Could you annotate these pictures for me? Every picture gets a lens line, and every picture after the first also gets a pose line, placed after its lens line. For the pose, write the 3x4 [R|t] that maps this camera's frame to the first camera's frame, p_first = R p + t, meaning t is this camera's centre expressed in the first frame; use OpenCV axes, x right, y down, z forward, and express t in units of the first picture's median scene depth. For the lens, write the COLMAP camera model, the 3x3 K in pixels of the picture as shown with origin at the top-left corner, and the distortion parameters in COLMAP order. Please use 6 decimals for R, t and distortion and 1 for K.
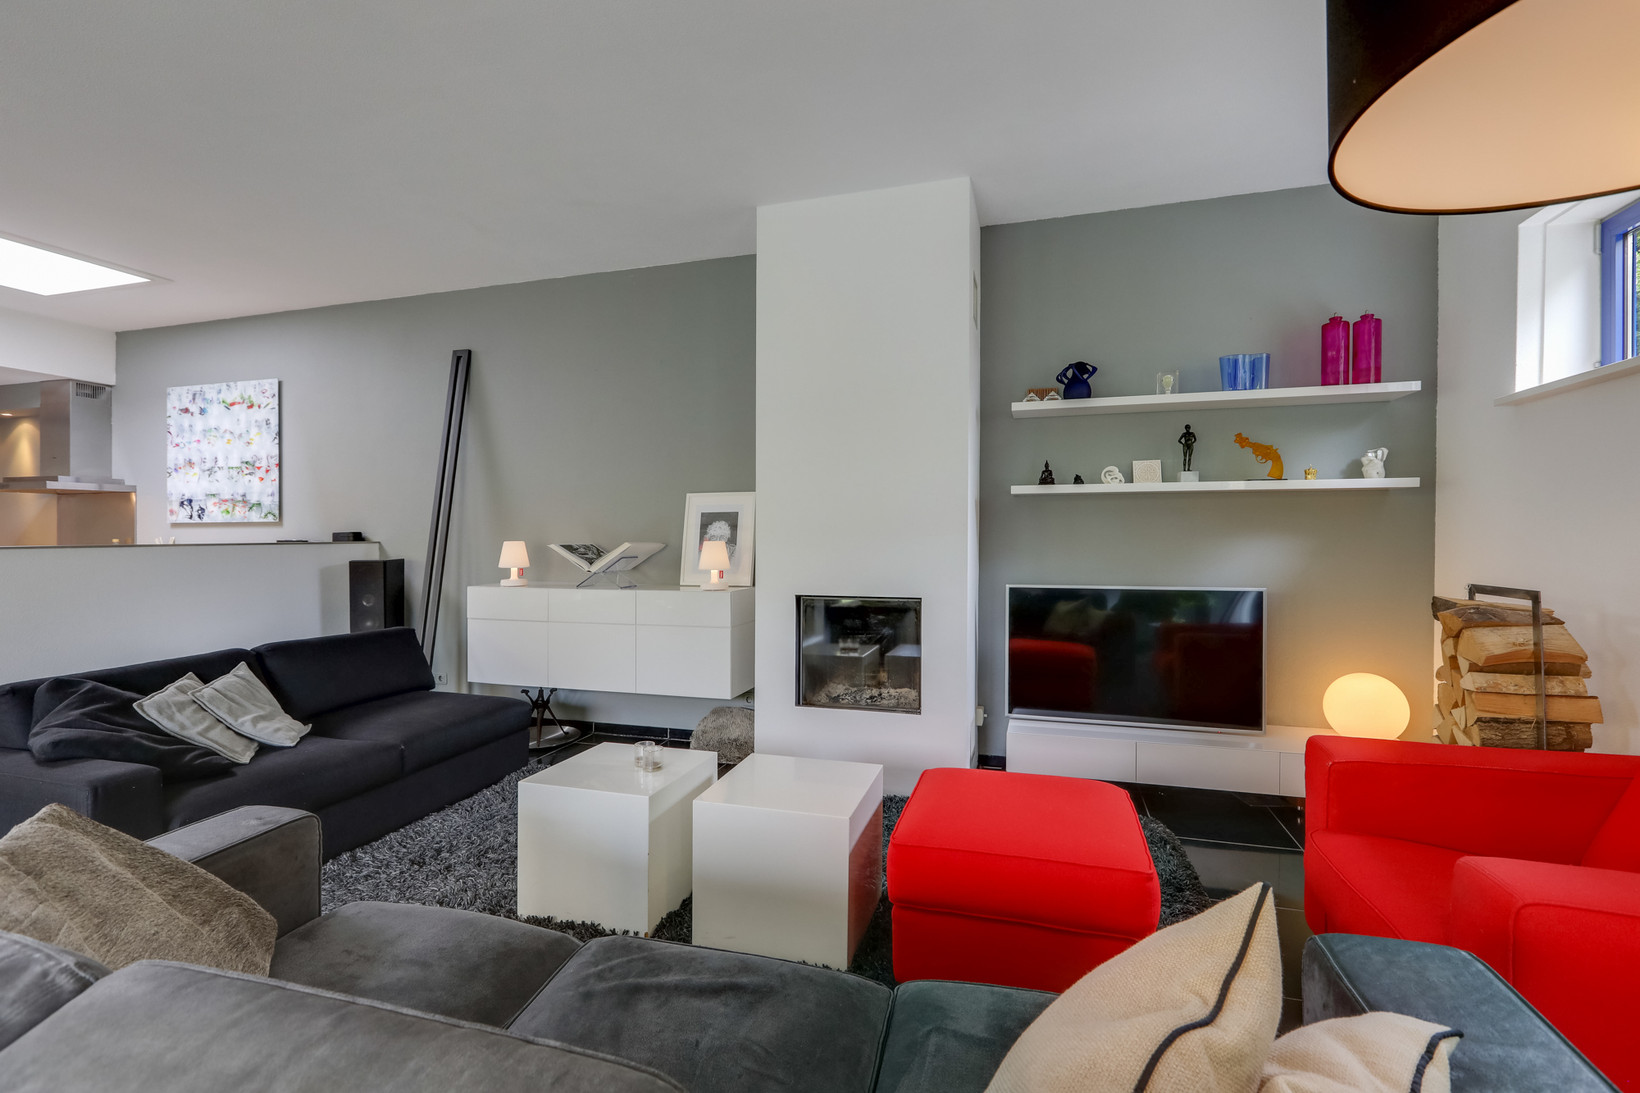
lens RADIAL K [[737.4, 0, 824.8], [0, 737.4, 541.6], [0, 0, 1]] dist [0.000199, 0.000386]
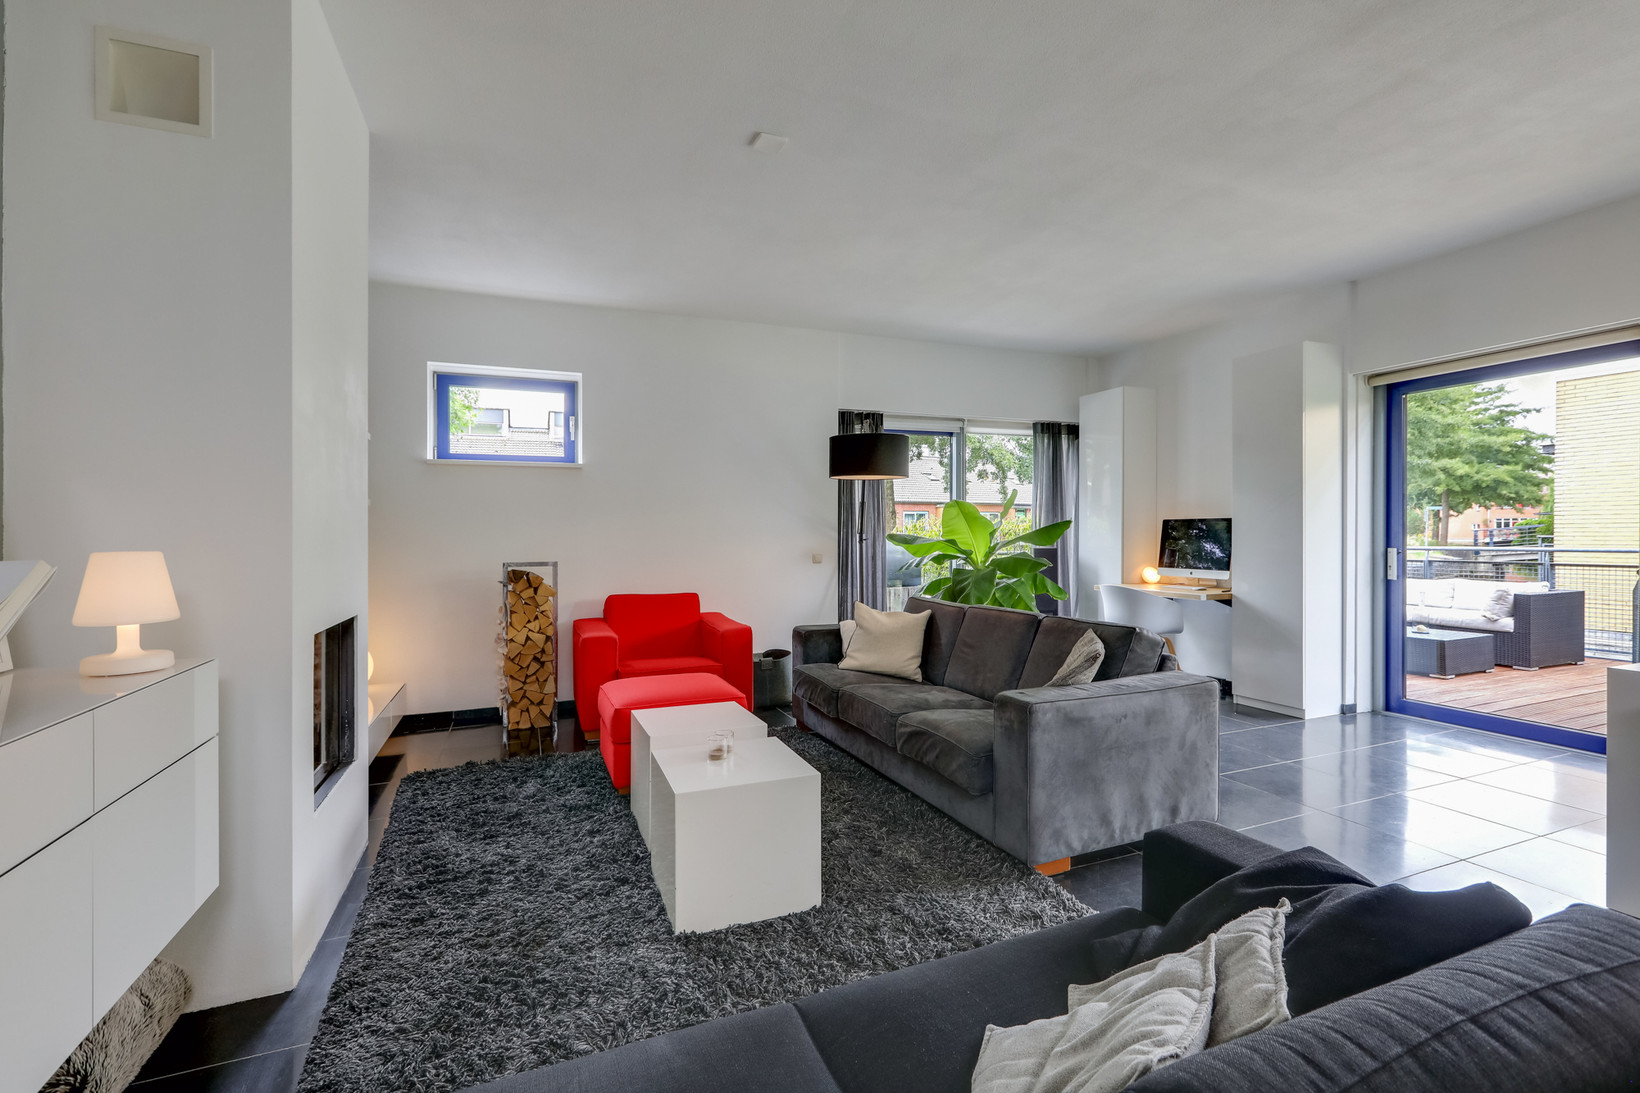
lens RADIAL K [[731.3, 0, 823.3], [0, 731.3, 541.7], [0, 0, 1]] dist [0.000569, 0.000162]
pose [[-0.629521, -0.000903, 0.776983, -0.524028], [0.015598, 0.999783, 0.013800, -0.005074], [-0.776827, 0.020807, -0.629371, 0.708870]]
